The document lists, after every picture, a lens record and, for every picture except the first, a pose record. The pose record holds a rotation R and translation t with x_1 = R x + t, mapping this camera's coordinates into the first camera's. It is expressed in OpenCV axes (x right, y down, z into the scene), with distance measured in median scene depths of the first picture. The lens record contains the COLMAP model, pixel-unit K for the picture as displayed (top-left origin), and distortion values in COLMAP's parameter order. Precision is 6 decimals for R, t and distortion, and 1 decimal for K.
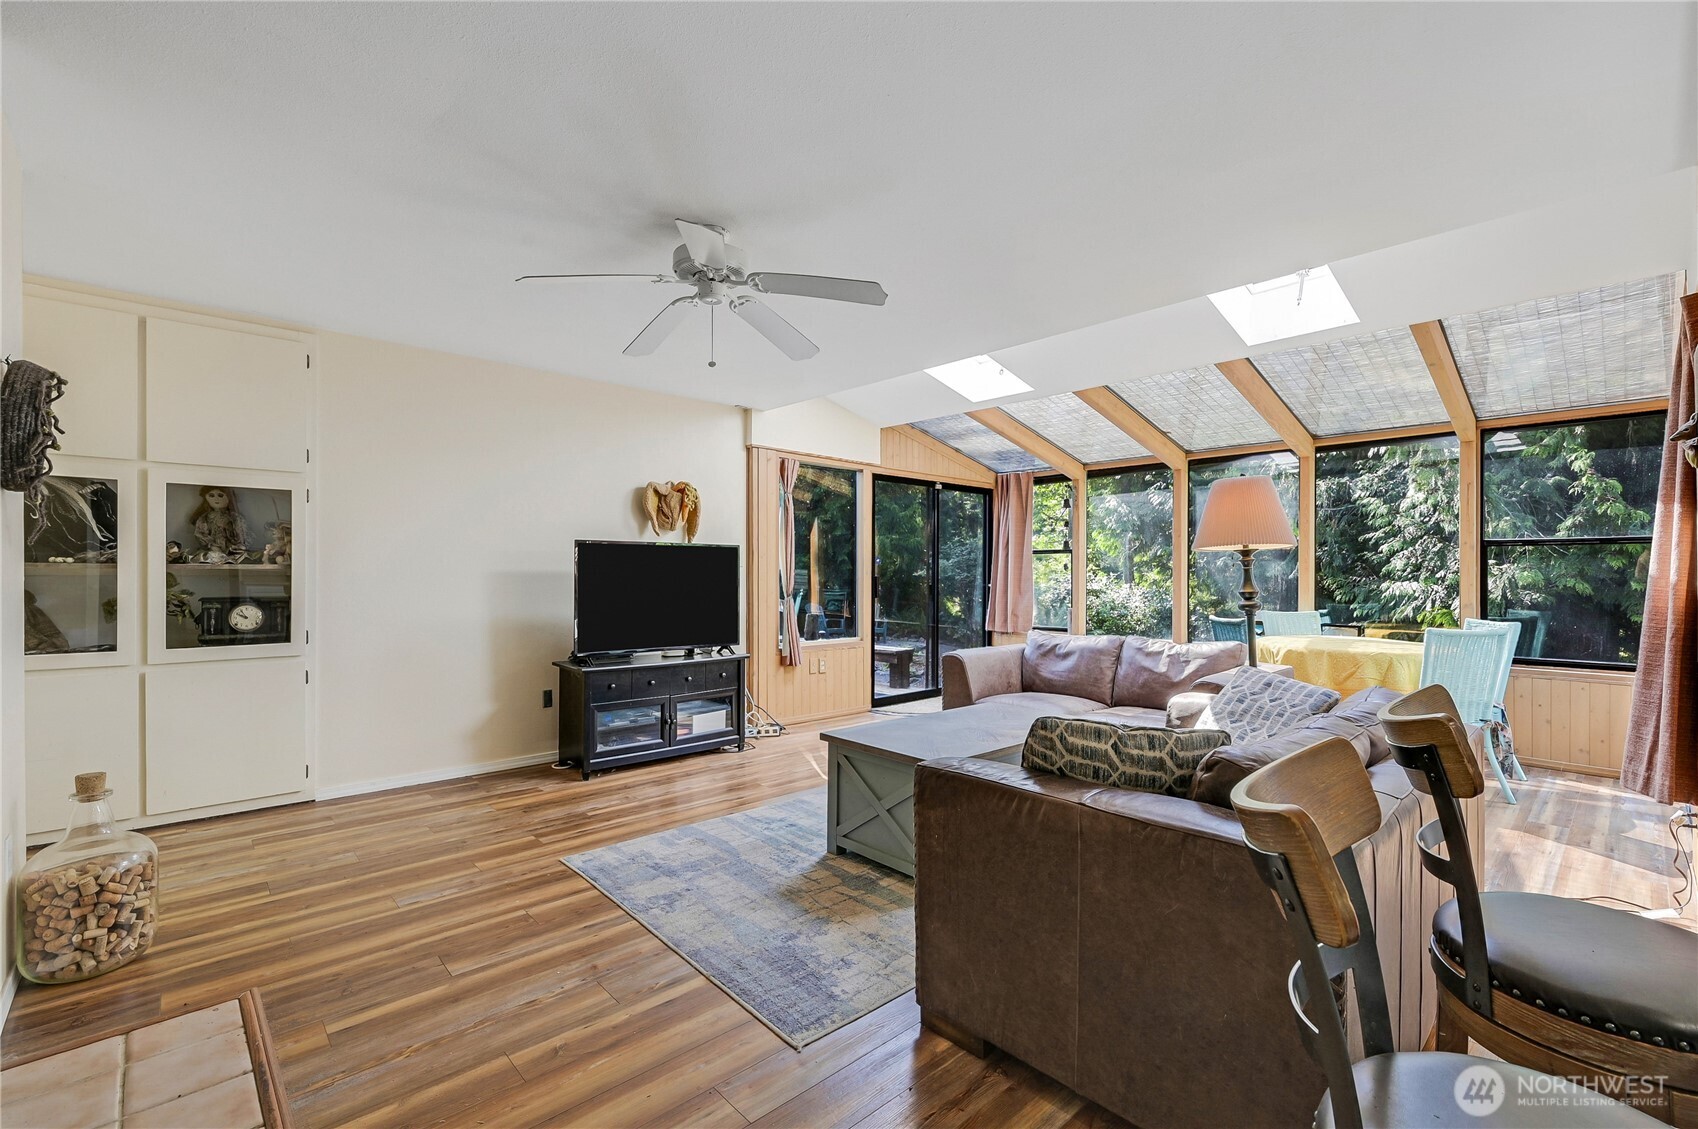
lens RADIAL K [[763.3, 0, 841.3], [0, 763.3, 571.0], [0, 0, 1]] dist [0.000811, 0.000244]
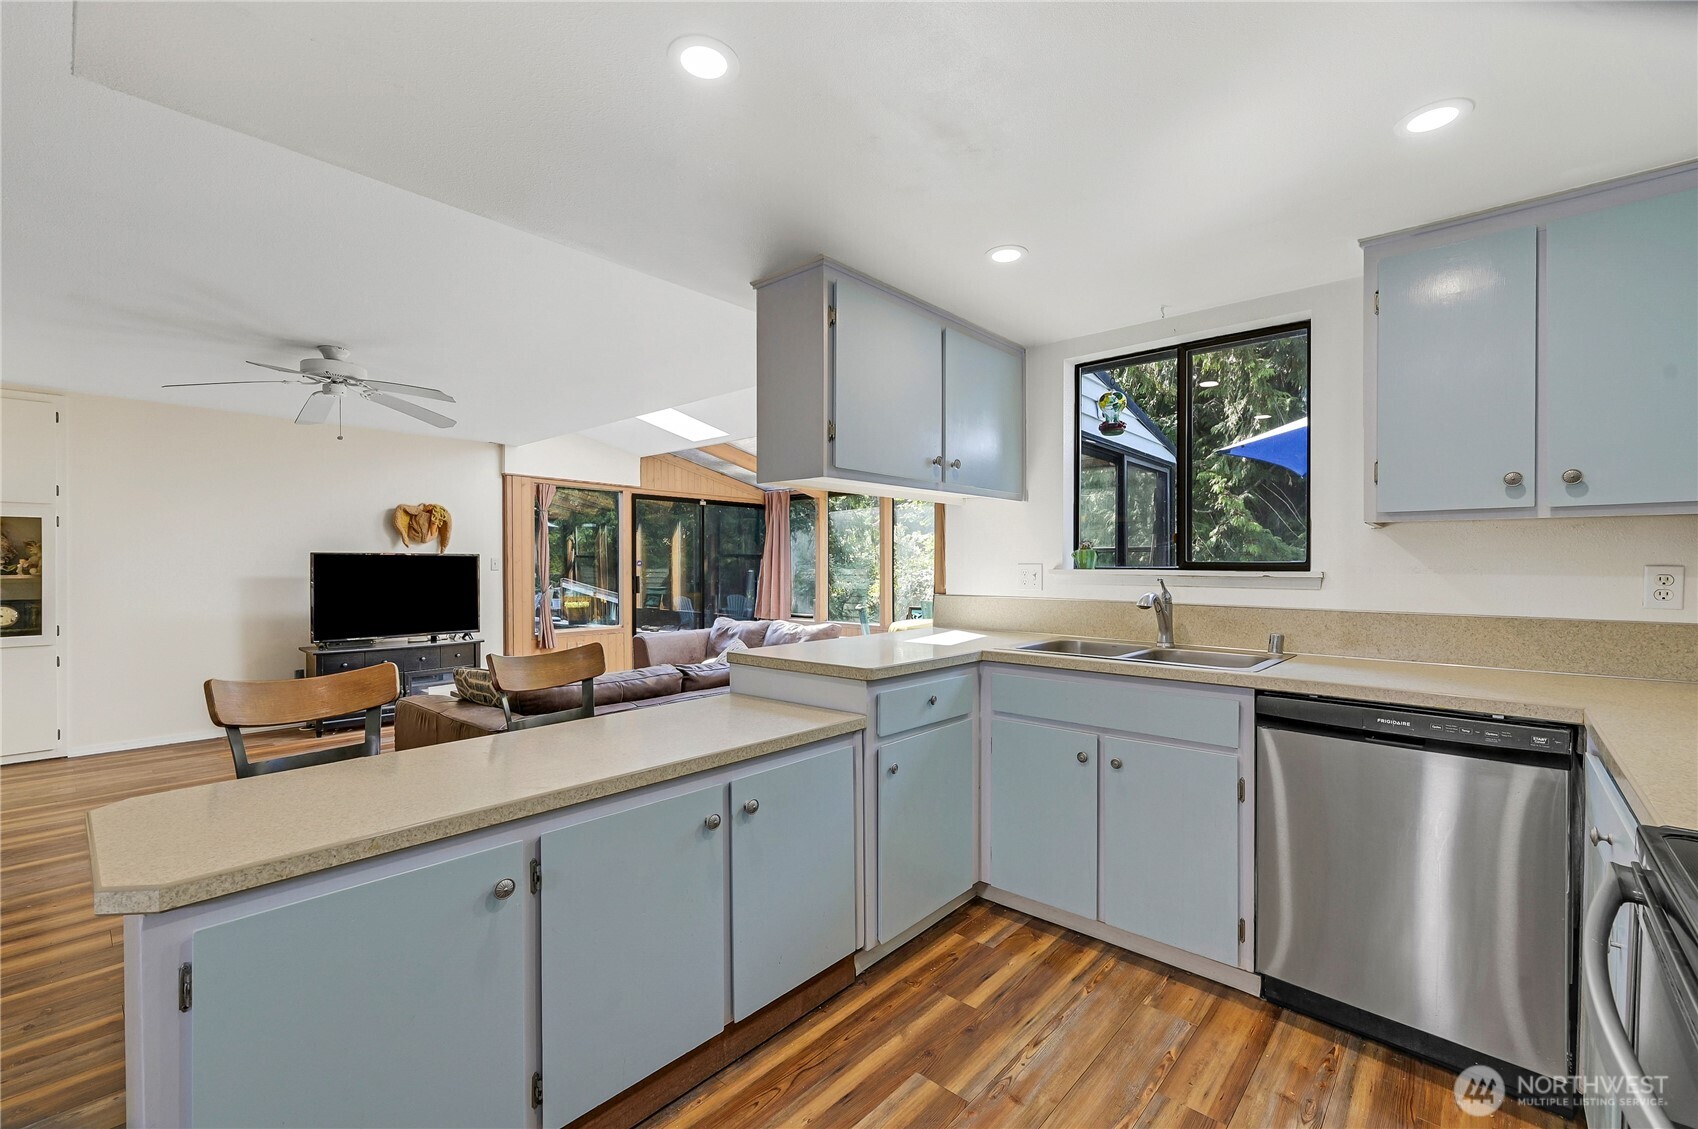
lens RADIAL K [[697.6, 0, 858.9], [0, 697.6, 565.6], [0, 0, 1]] dist [0.001564, 0.000074]
pose [[0.992467, -0.005467, 0.122393, 0.360726], [0.005312, 0.999985, 0.001592, -0.013093], [-0.122400, -0.000930, 0.992480, -0.246308]]
